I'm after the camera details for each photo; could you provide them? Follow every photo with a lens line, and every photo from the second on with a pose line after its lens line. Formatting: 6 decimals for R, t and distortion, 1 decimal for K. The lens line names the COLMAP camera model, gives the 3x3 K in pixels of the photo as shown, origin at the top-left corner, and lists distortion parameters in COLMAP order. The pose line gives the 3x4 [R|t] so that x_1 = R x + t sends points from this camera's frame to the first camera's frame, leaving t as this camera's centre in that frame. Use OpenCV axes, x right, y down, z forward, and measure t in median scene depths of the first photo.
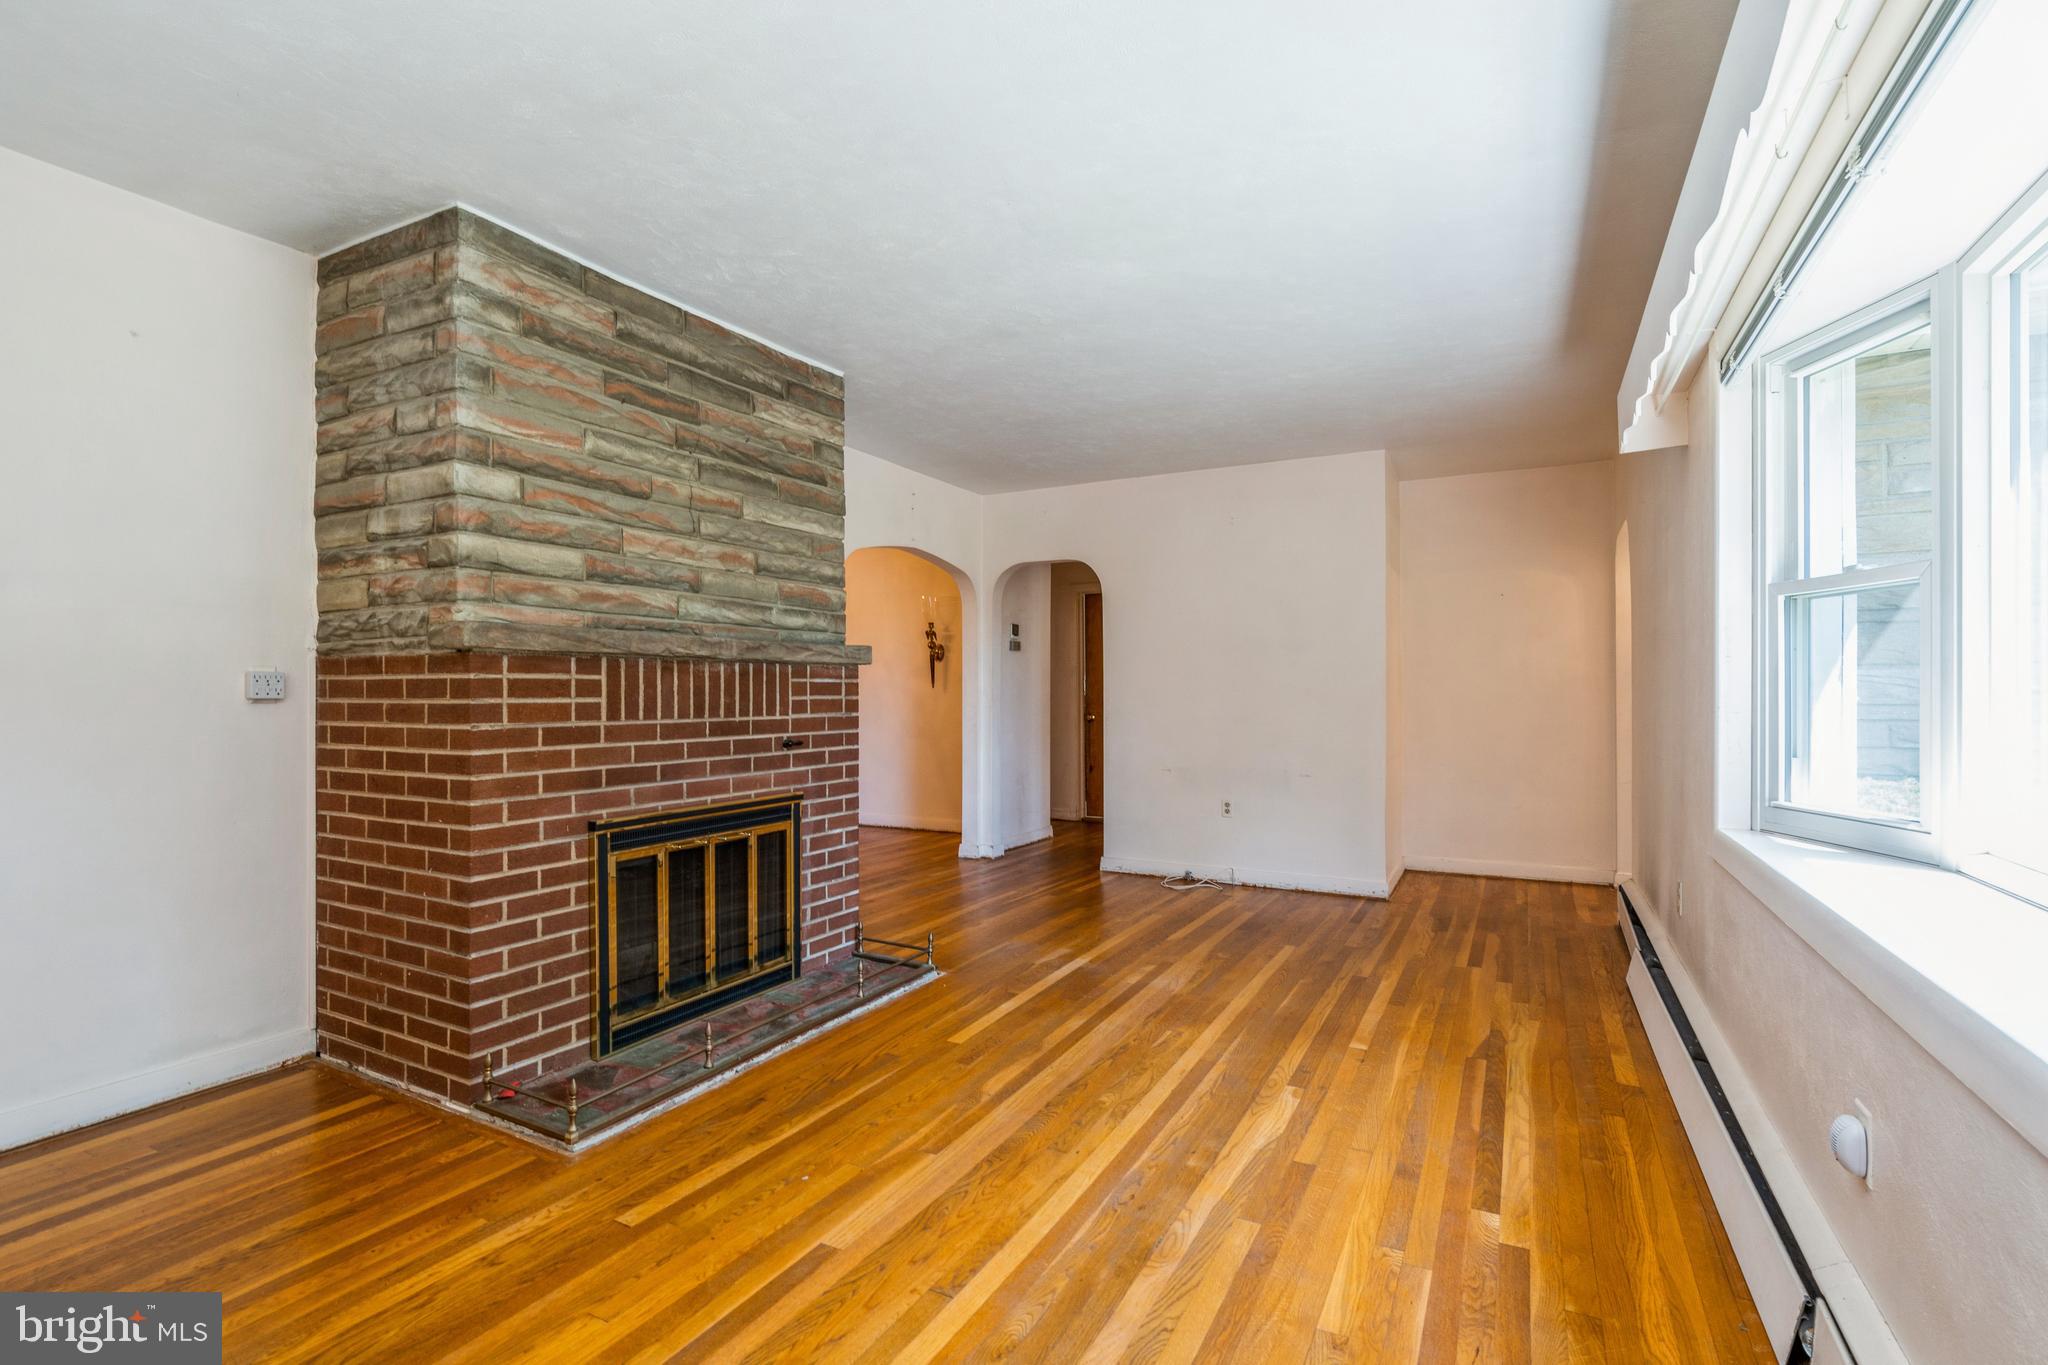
lens RADIAL K [[924.6, 0, 1032.3], [0, 924.6, 687.2], [0, 0, 1]] dist [-0.002407, 0.000769]
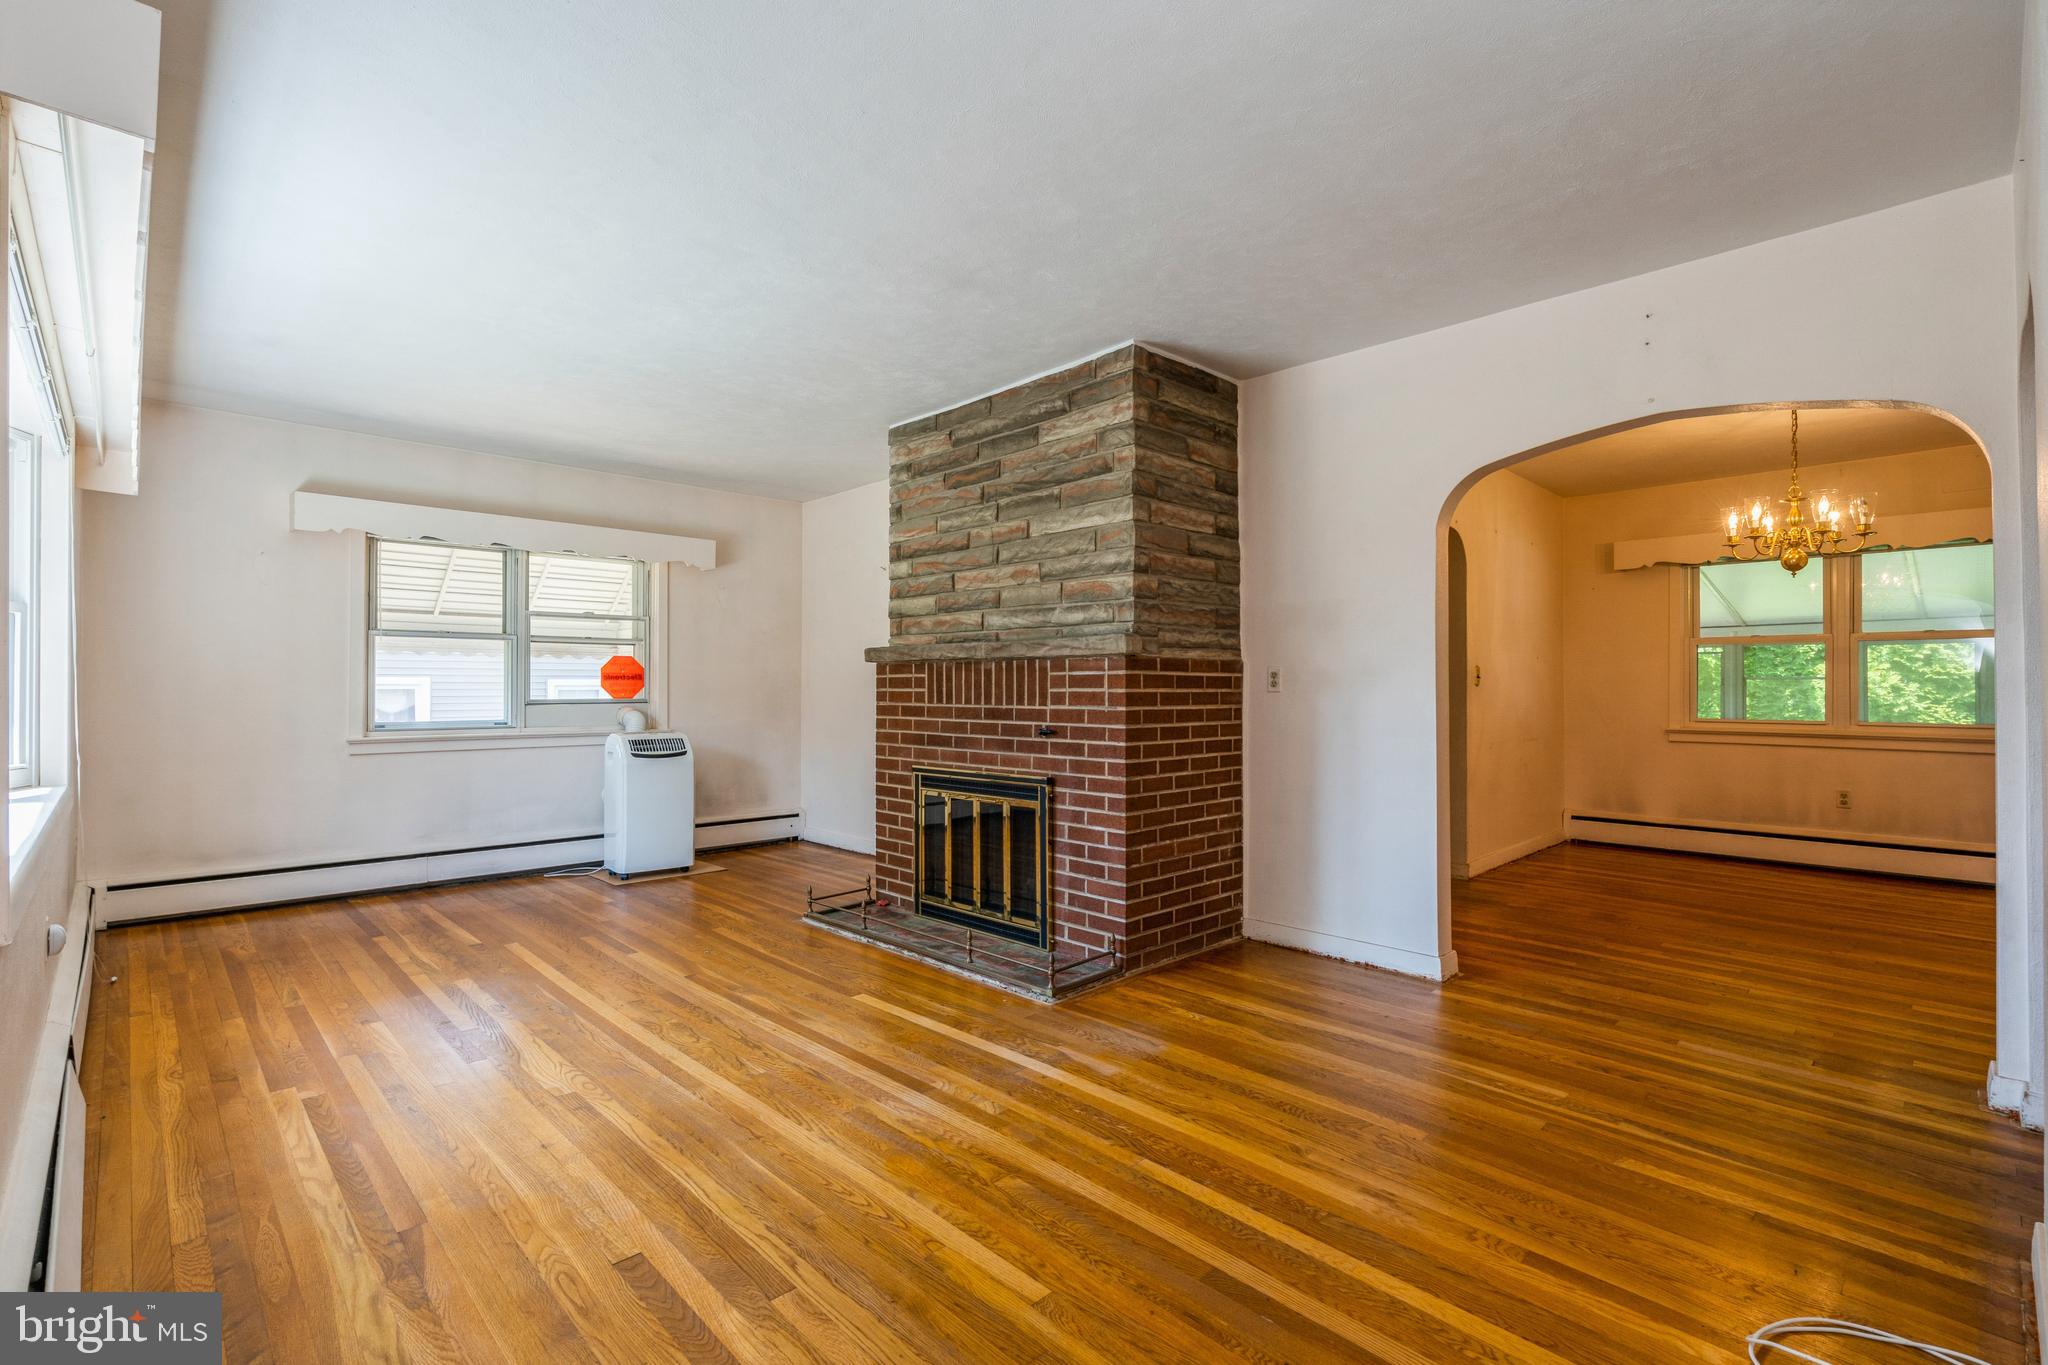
lens RADIAL K [[924.6, 0, 1008.1], [0, 924.6, 684.3], [0, 0, 1]] dist [-0.002407, 0.000769]
pose [[-0.308871, -0.004543, -0.951093, 0.836395], [0.002908, 0.999979, -0.005721, 0.011729], [0.951099, -0.004533, -0.308852, 1.372700]]
